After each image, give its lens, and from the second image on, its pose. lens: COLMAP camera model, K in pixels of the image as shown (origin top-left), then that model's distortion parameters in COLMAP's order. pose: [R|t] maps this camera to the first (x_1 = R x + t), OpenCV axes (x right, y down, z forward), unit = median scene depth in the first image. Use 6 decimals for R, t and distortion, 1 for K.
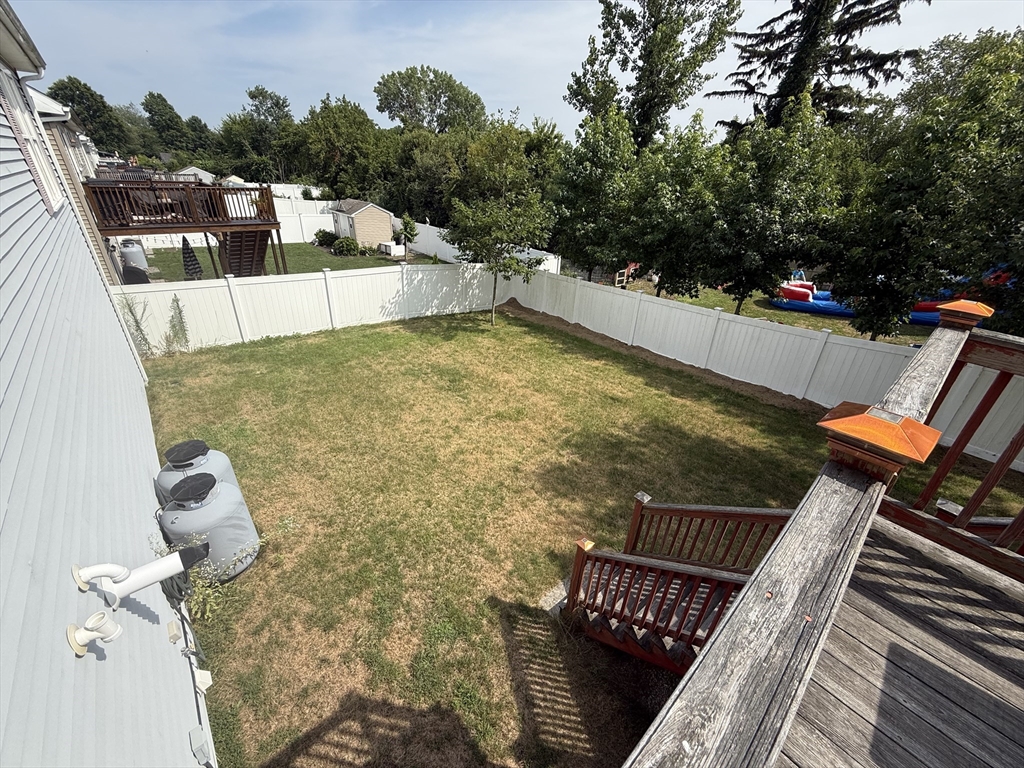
lens RADIAL K [[409.8, 0, 512.4], [0, 409.8, 384.6], [0, 0, 1]] dist [-0.000485, -0.001013]
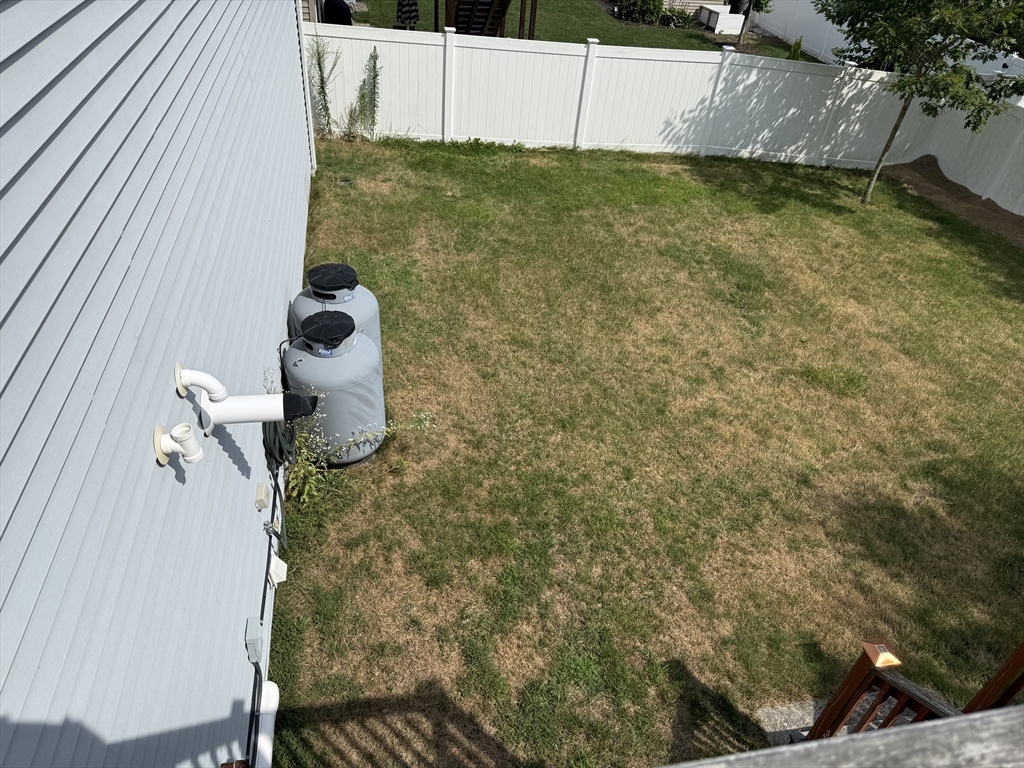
lens RADIAL K [[721.8, 0, 506.3], [0, 721.8, 384.1], [0, 0, 1]] dist [0.059935, -0.065120]
pose [[0.856835, 0.325208, -0.400092, 0.014326], [-0.265530, 0.943499, 0.198249, 0.005702], [0.441959, -0.063630, 0.894776, -0.000352]]
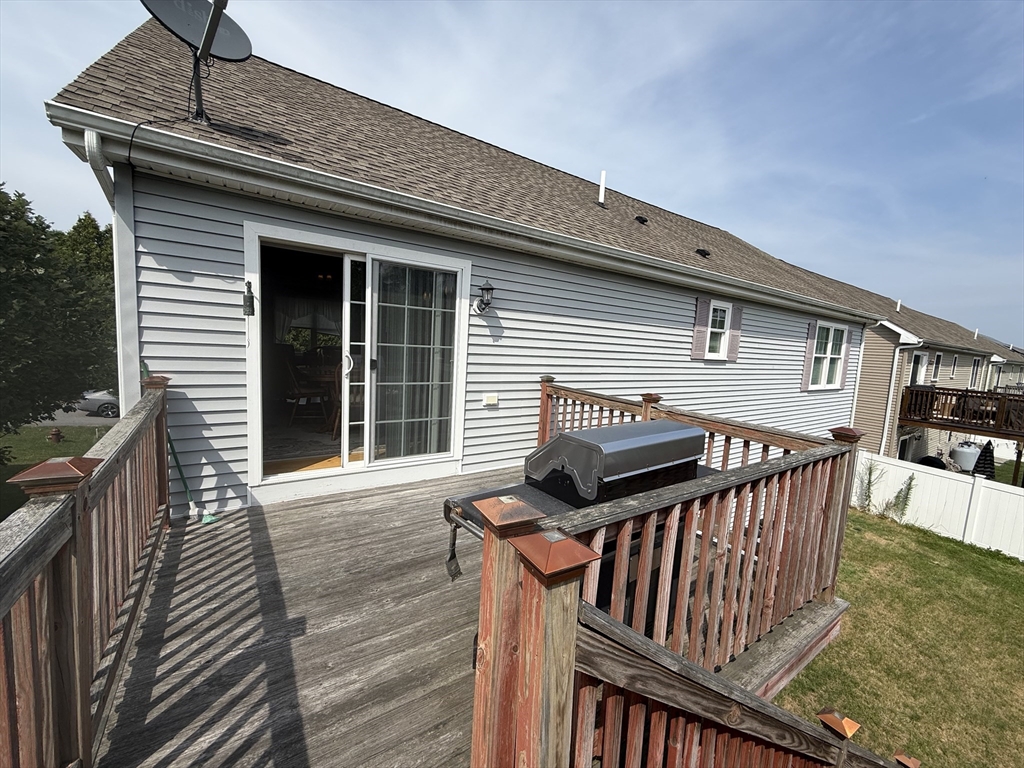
lens RADIAL K [[409.8, 0, 511.3], [0, 409.8, 381.9], [0, 0, 1]] dist [-0.000485, -0.001013]
pose [[-0.116249, 0.041970, -0.992333, 0.594140], [-0.509978, 0.854825, 0.095897, 0.034371], [0.852296, 0.517216, -0.077968, -0.008396]]
